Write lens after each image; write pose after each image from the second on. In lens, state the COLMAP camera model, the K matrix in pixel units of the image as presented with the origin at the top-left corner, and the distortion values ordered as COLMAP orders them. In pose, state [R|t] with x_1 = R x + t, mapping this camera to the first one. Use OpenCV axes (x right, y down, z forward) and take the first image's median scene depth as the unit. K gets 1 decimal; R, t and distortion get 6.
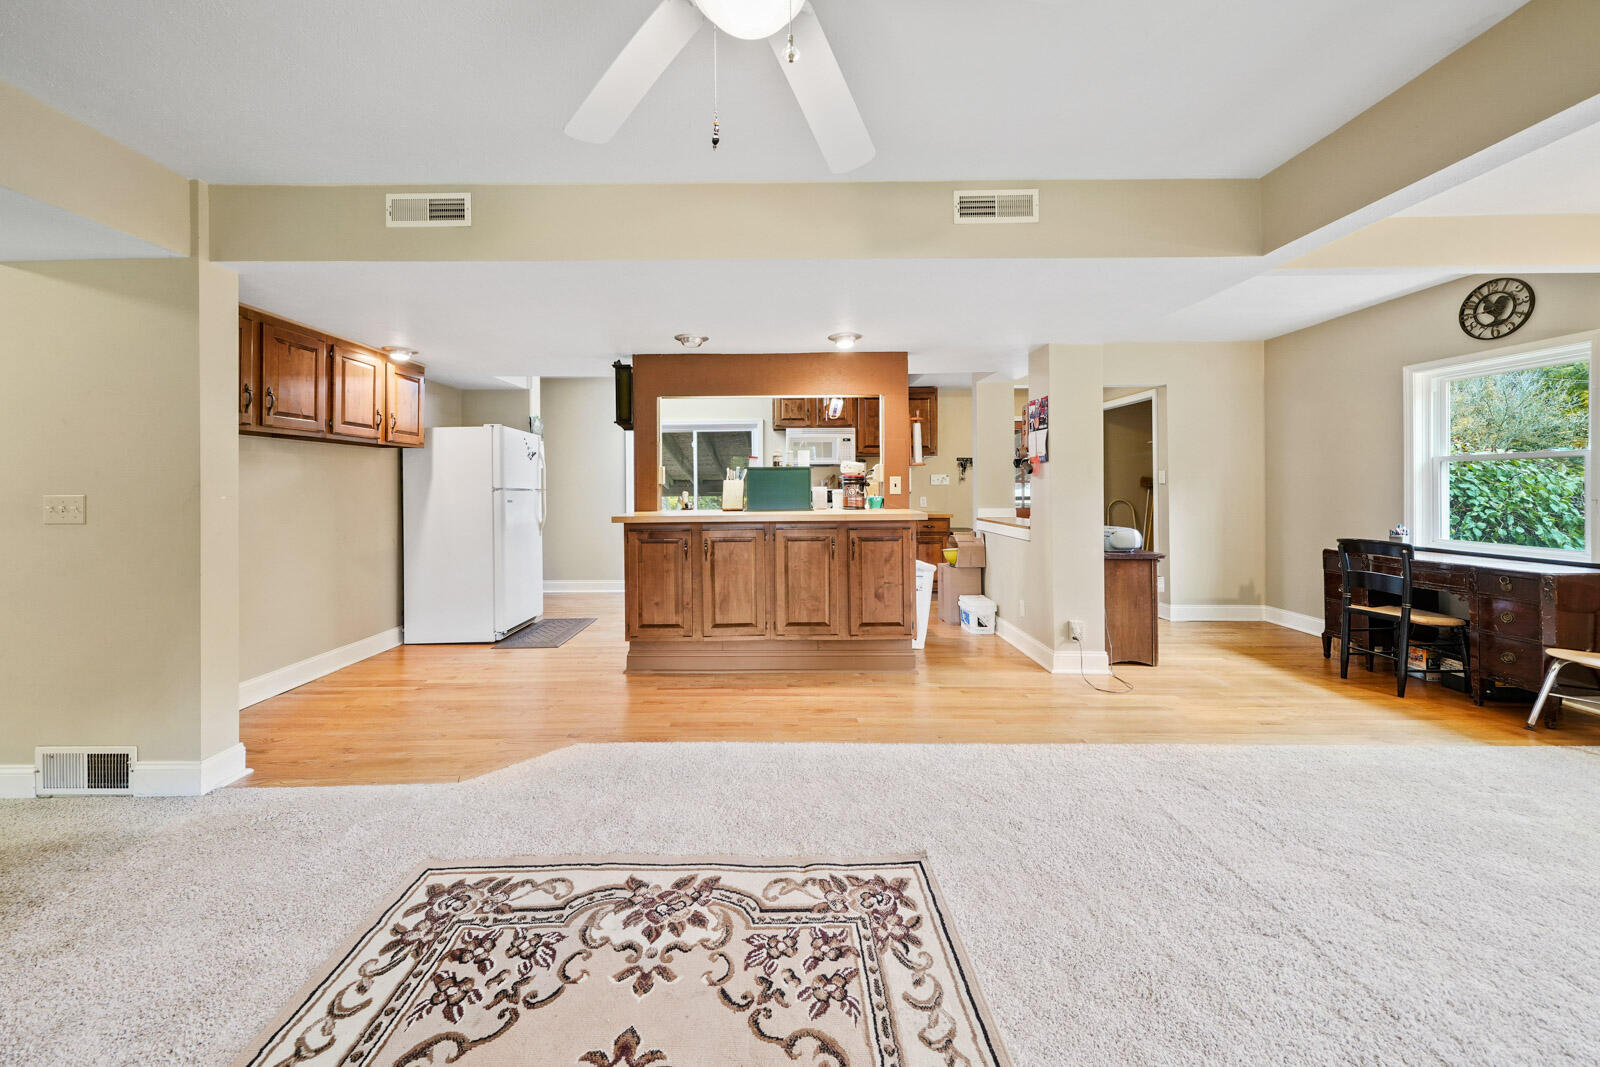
lens RADIAL K [[567.1, 0, 801.8], [0, 567.1, 481.7], [0, 0, 1]] dist [0.000490, 0.000246]
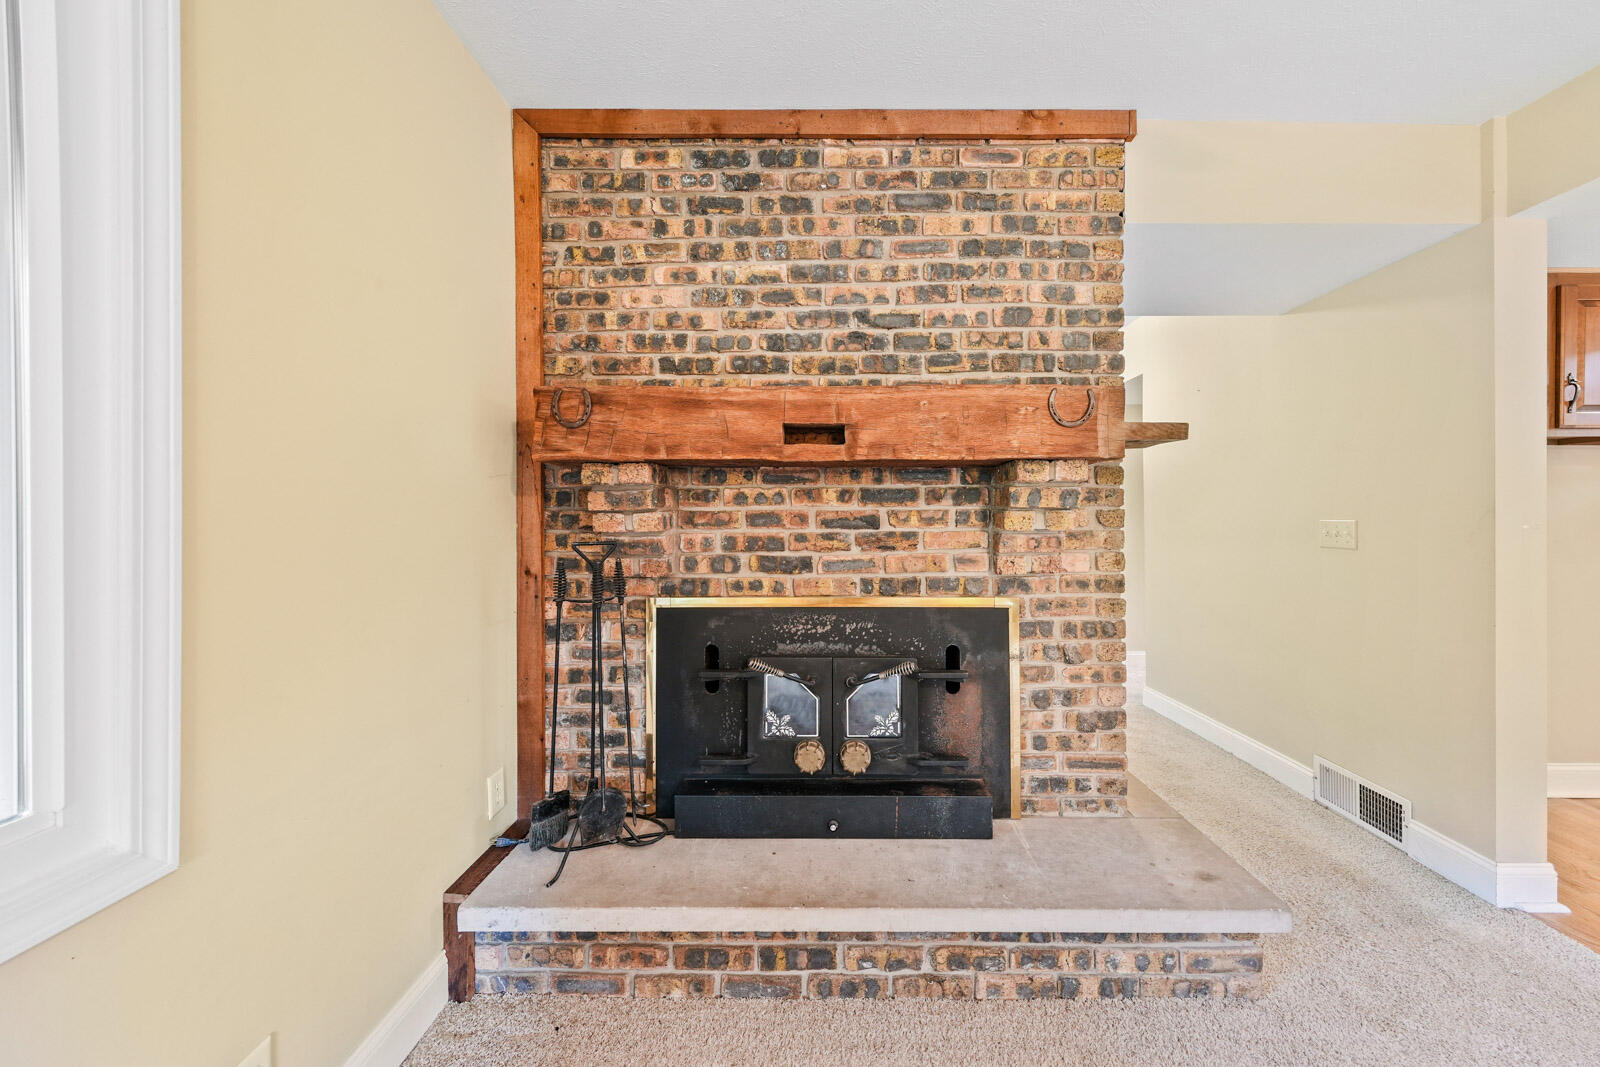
lens RADIAL K [[565.0, 0, 801.5], [0, 565.0, 516.7], [0, 0, 1]] dist [0.000137, -0.000029]
pose [[-0.042193, 0.007451, -0.999082, -0.244631], [0.006650, 0.999952, 0.007176, 0.004172], [0.999087, -0.006342, -0.042241, 0.080566]]
